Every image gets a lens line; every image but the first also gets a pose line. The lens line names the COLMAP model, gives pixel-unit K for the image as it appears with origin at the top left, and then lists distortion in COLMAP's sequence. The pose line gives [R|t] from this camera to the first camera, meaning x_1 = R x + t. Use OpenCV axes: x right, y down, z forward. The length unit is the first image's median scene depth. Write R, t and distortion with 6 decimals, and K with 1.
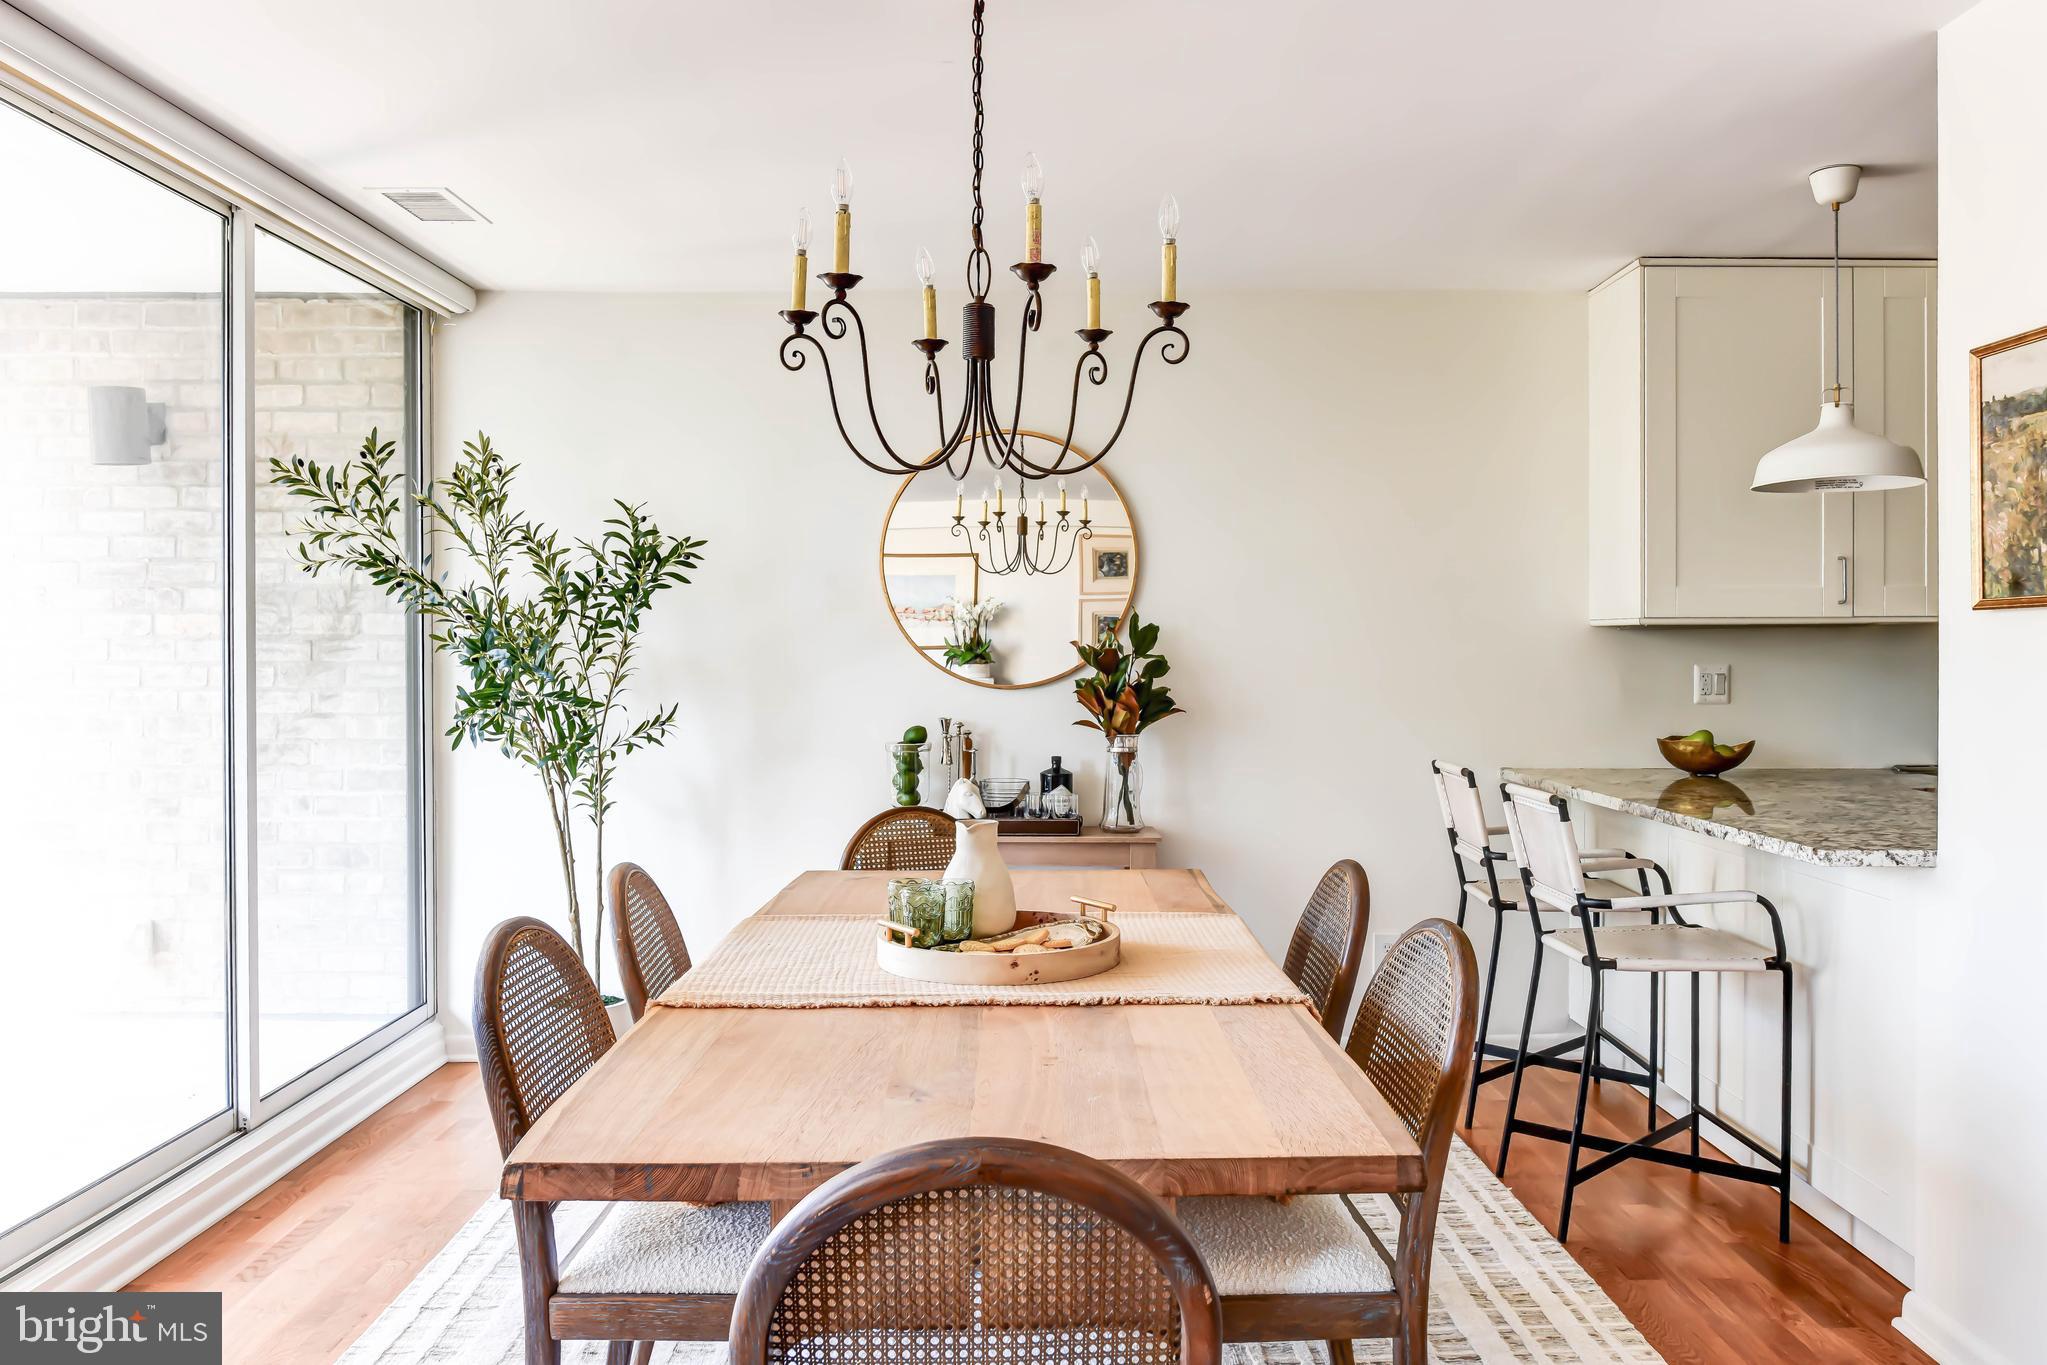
lens RADIAL K [[1458.5, 0, 1071.2], [0, 1458.5, 670.6], [0, 0, 1]] dist [-0.009866, -0.003973]
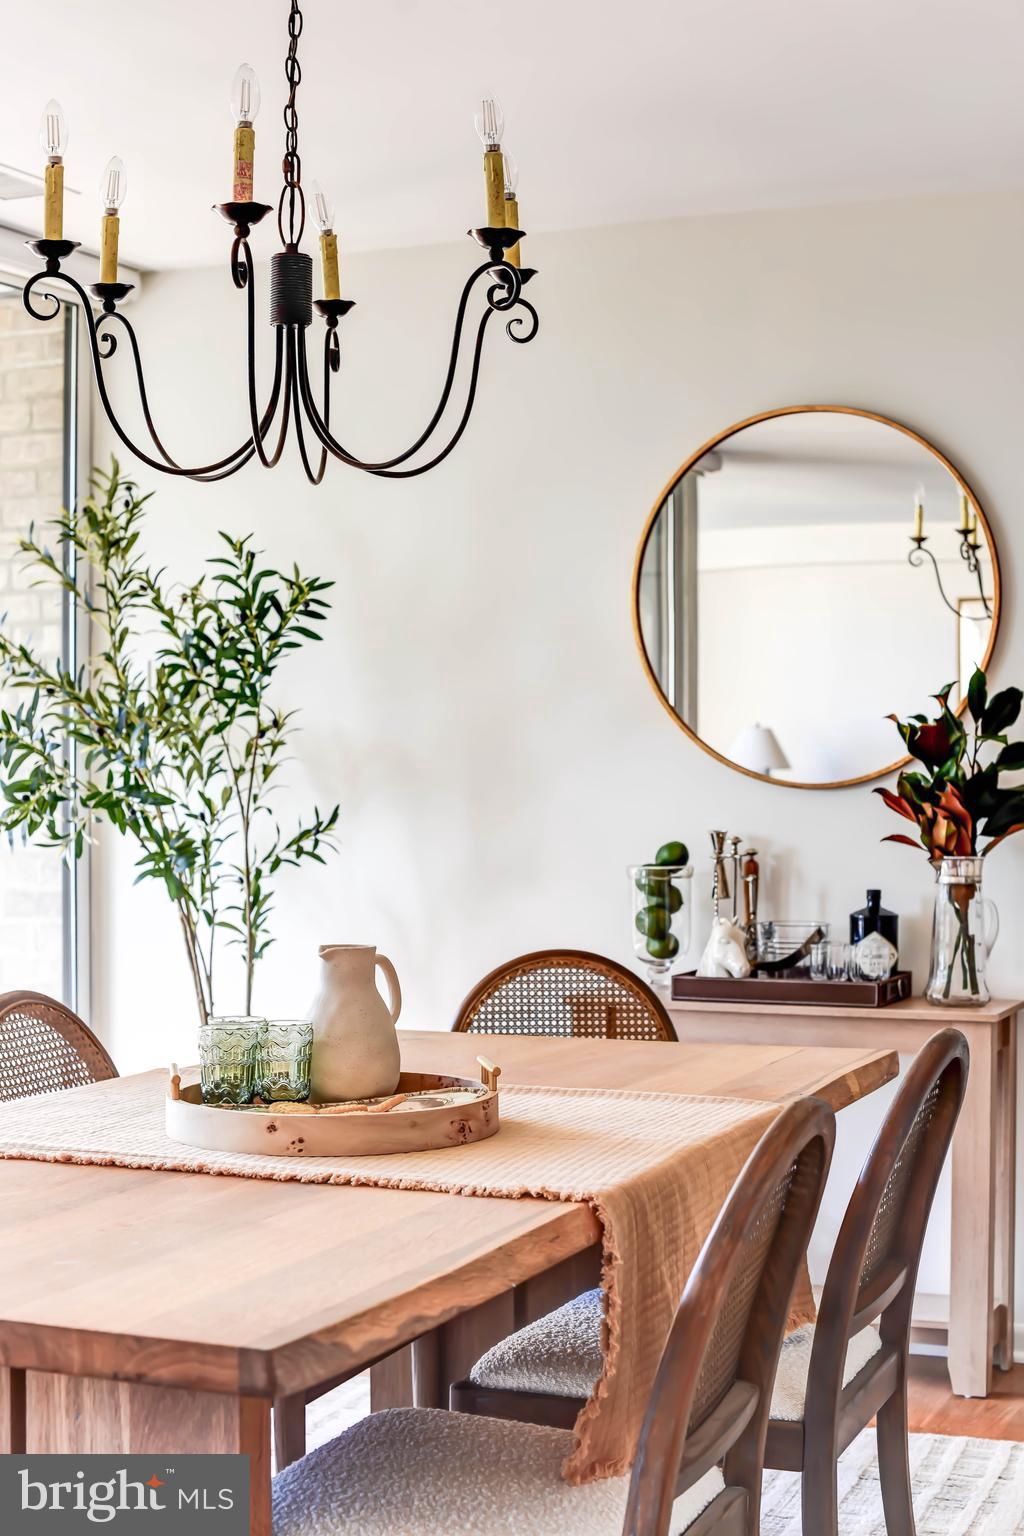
lens RADIAL K [[2290.6, 0, 615.9], [0, 2290.6, 659.5], [0, 0, 1]] dist [-0.025595, -0.428159]
pose [[0.920134, -0.022020, -0.390985, 0.300382], [-0.000669, 0.998328, -0.057799, 0.015312], [0.391604, 0.053445, 0.918580, -0.008841]]
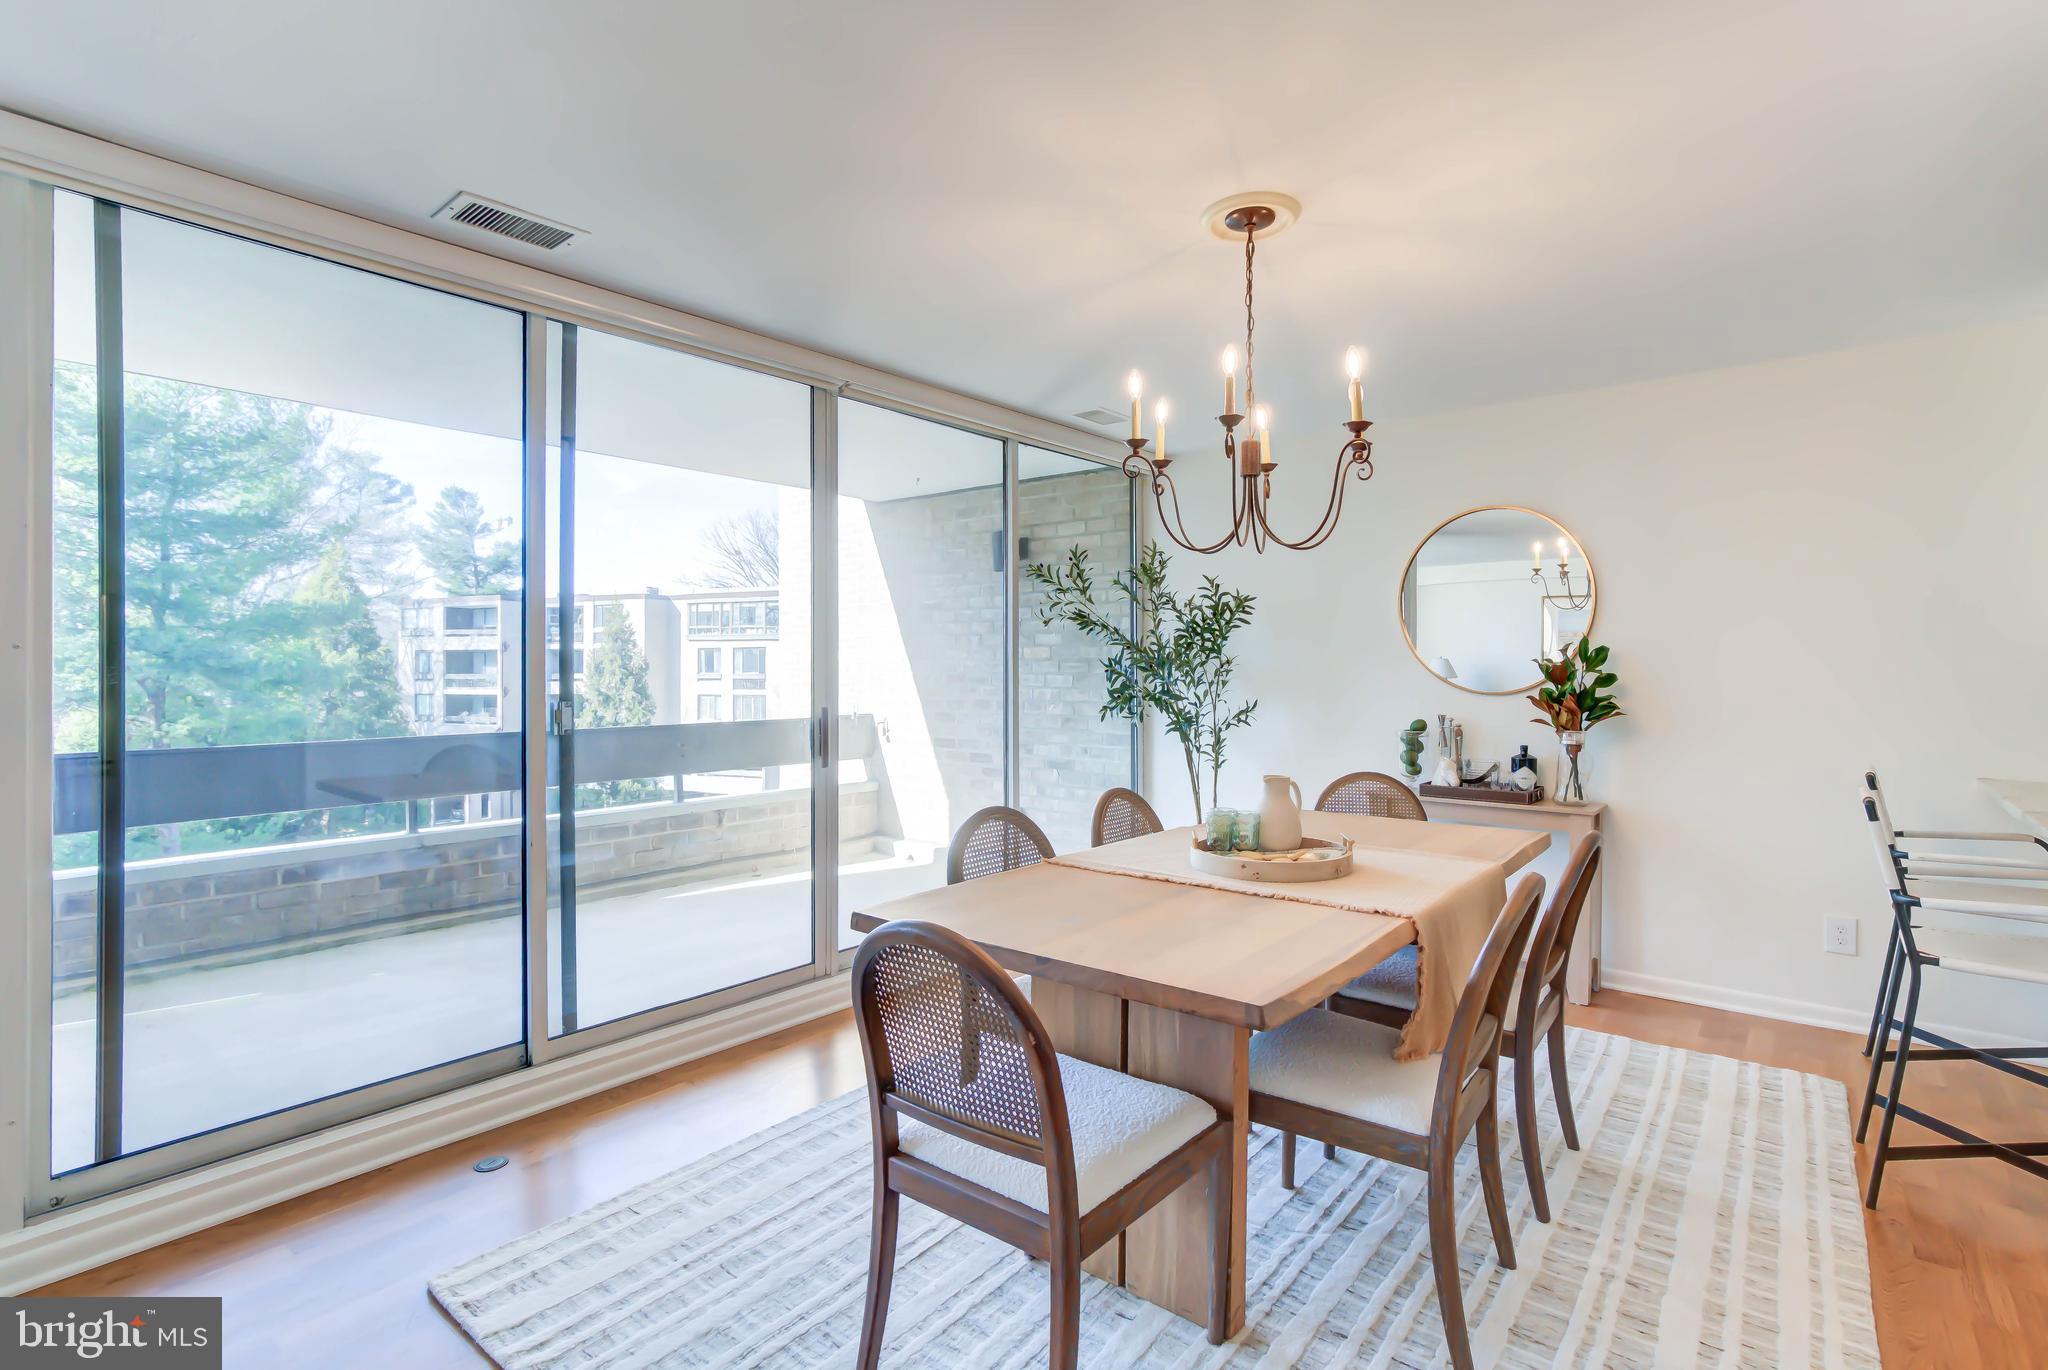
lens RADIAL K [[976.3, 0, 1084.7], [0, 976.3, 679.3], [0, 0, 1]] dist [-0.002828, -0.000529]
pose [[0.779064, 0.007557, -0.626898, 0.245321], [-0.010274, 0.999947, -0.000713, 0.002946], [0.626860, 0.006996, 0.779101, 0.044120]]
